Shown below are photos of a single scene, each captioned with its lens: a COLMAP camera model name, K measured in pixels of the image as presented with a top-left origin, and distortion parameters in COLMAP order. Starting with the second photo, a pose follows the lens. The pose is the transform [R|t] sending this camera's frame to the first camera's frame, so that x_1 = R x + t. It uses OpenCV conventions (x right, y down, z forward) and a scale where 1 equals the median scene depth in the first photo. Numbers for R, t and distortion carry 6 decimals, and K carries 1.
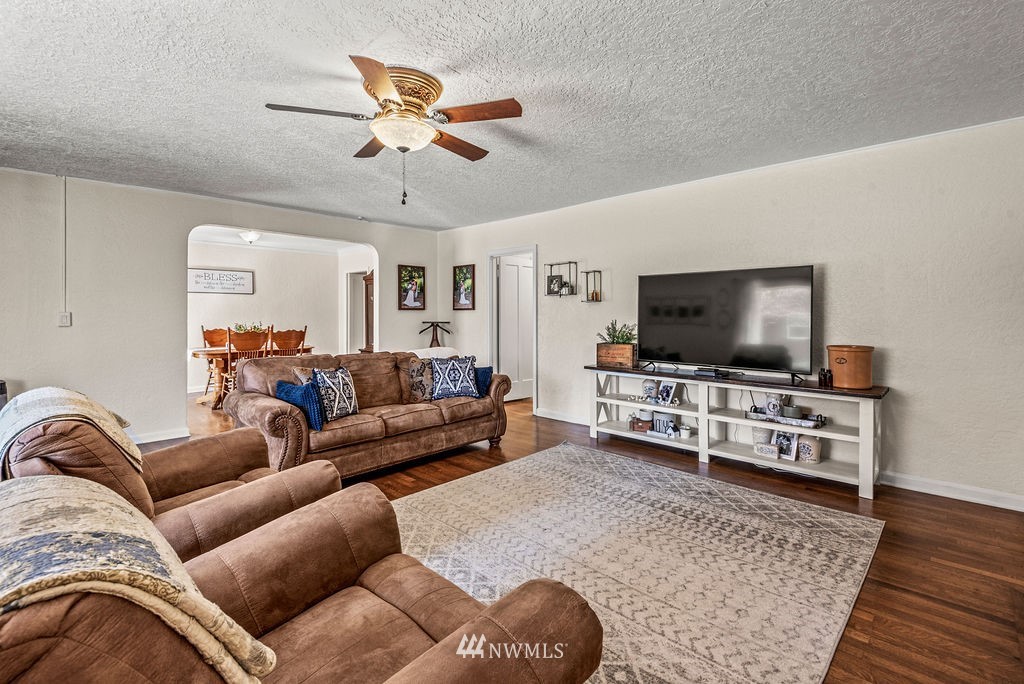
lens RADIAL K [[471.7, 0, 498.1], [0, 471.7, 316.1], [0, 0, 1]] dist [0.019709, -0.012880]
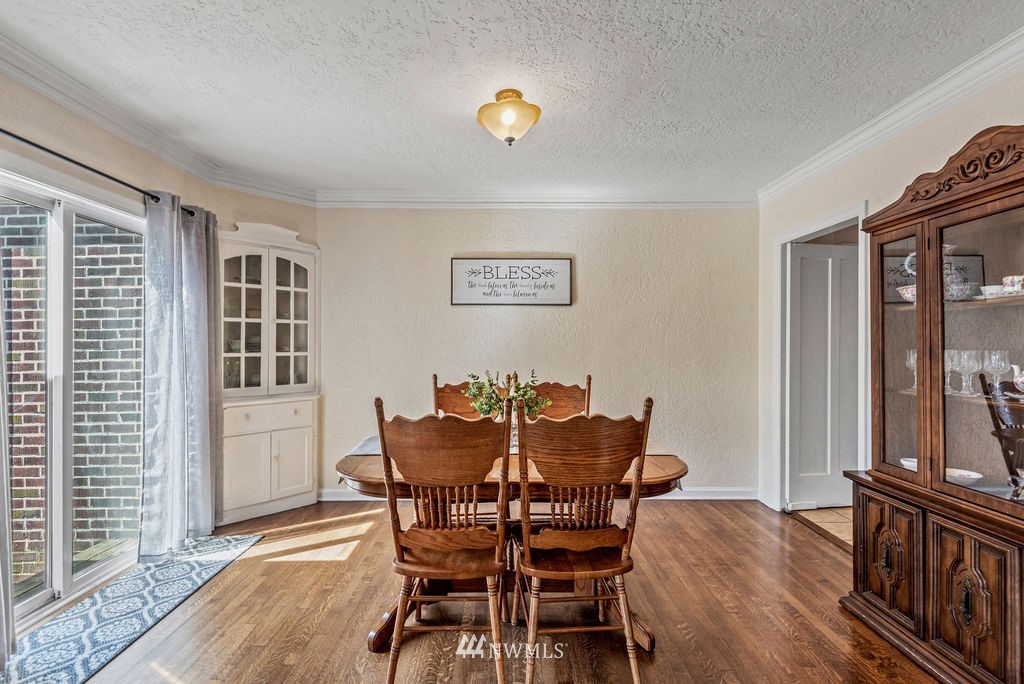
lens RADIAL K [[471.7, 0, 512.7], [0, 471.7, 343.5], [0, 0, 1]] dist [0.019709, -0.012880]
pose [[0.708220, 0.004324, -0.705978, -0.478518], [-0.011823, 0.999914, -0.005736, -0.011334], [0.705893, 0.012409, 0.708210, 1.317537]]
